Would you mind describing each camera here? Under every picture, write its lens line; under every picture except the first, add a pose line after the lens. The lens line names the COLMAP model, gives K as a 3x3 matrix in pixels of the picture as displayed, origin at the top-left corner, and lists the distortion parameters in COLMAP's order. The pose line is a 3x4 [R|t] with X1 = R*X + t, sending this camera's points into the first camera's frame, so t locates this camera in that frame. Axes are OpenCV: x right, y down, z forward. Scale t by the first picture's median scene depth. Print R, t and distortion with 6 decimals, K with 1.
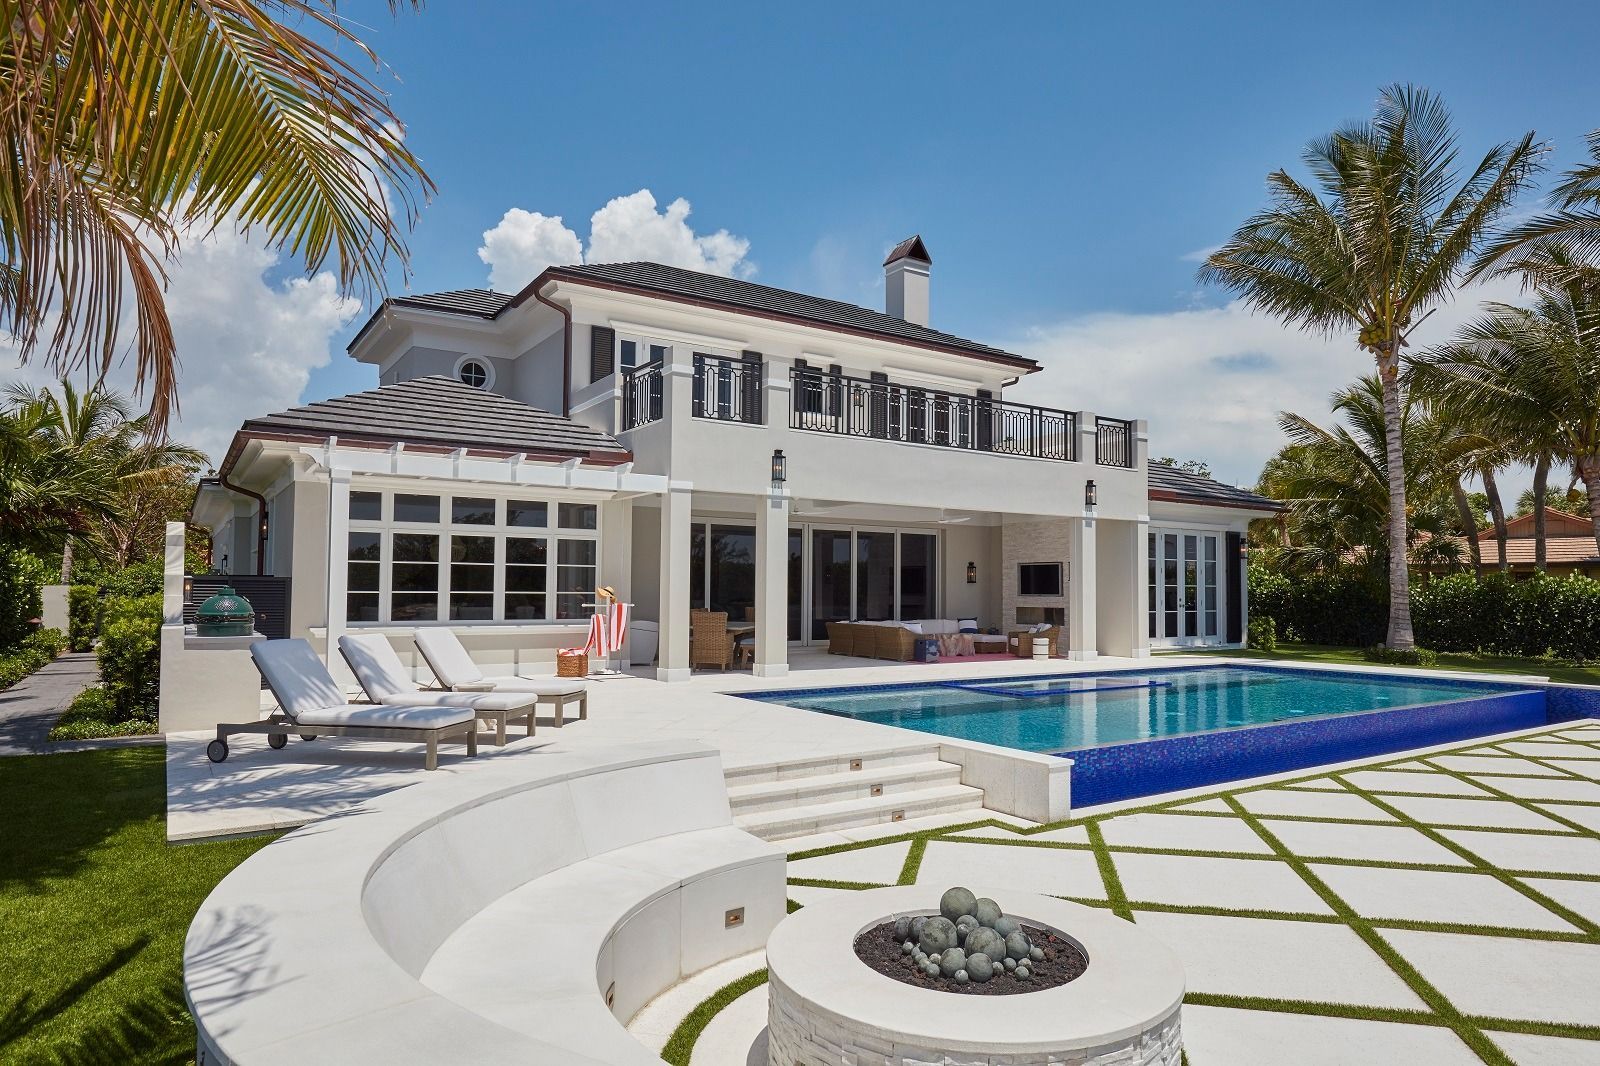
lens RADIAL K [[1075.3, 0, 800.3], [0, 1075.3, 530.6], [0, 0, 1]] dist [0.006575, 0.000651]
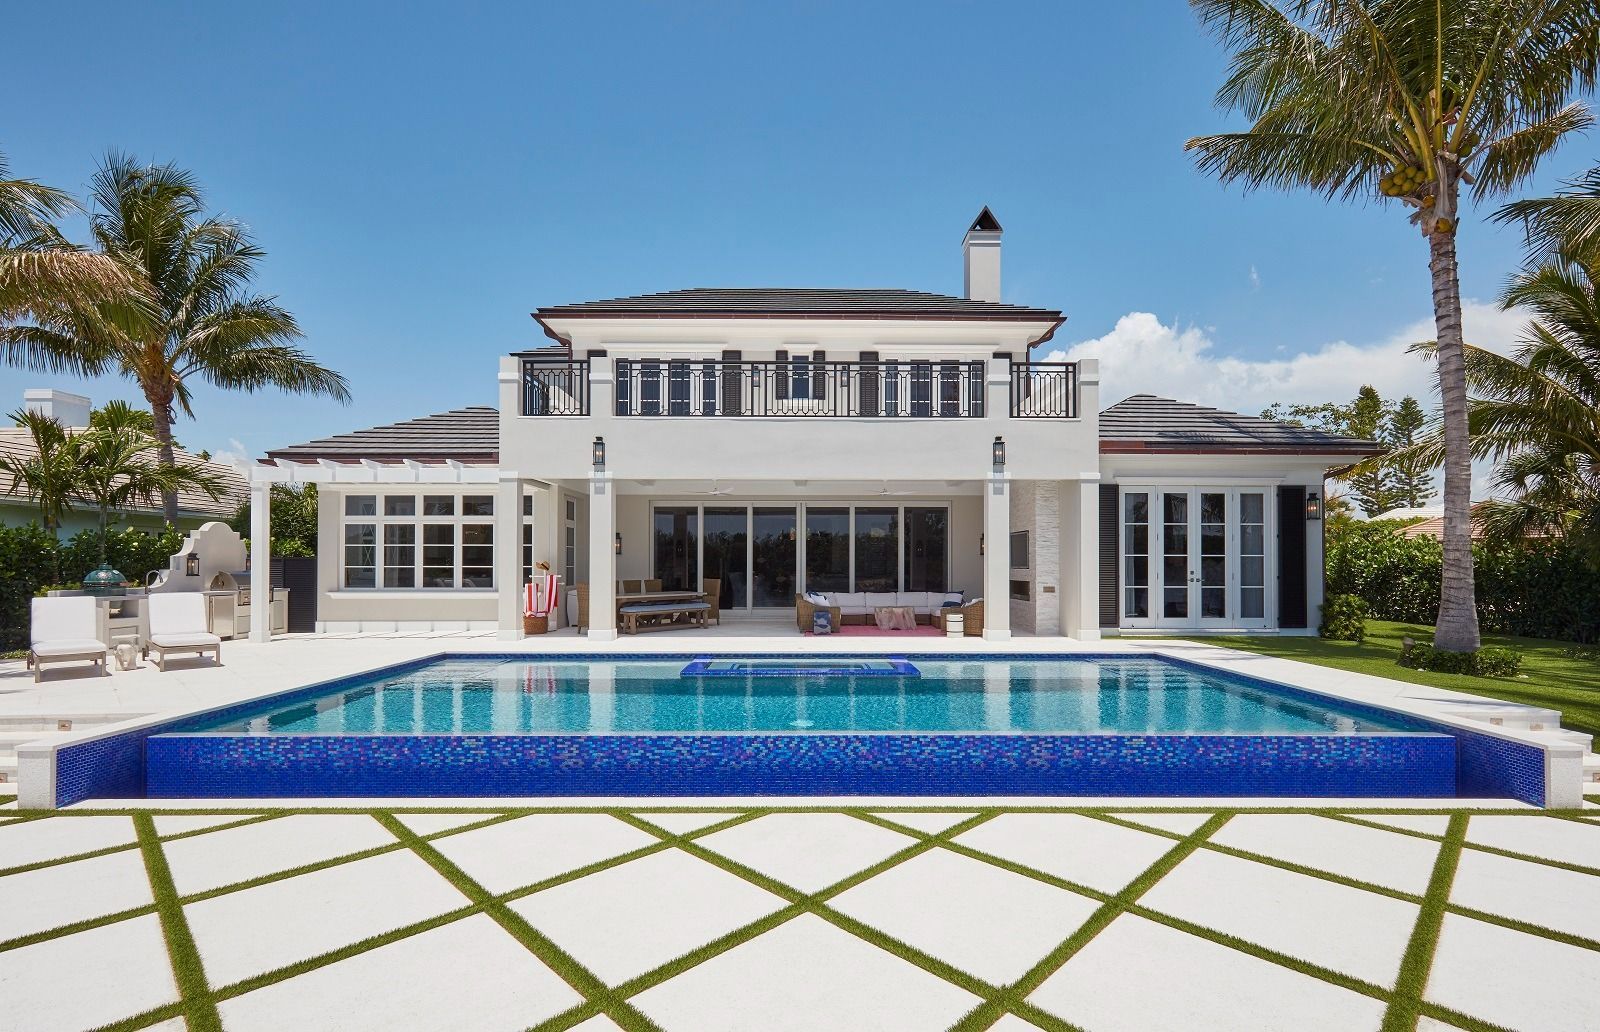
lens RADIAL K [[798.7, 0, 803.8], [0, 798.7, 572.7], [0, 0, 1]] dist [-0.006027, -0.000741]
pose [[0.815537, -0.000091, -0.578705, 0.516724], [0.036393, 0.998029, 0.051129, 0.024813], [0.577559, -0.062758, 0.813933, 0.368104]]
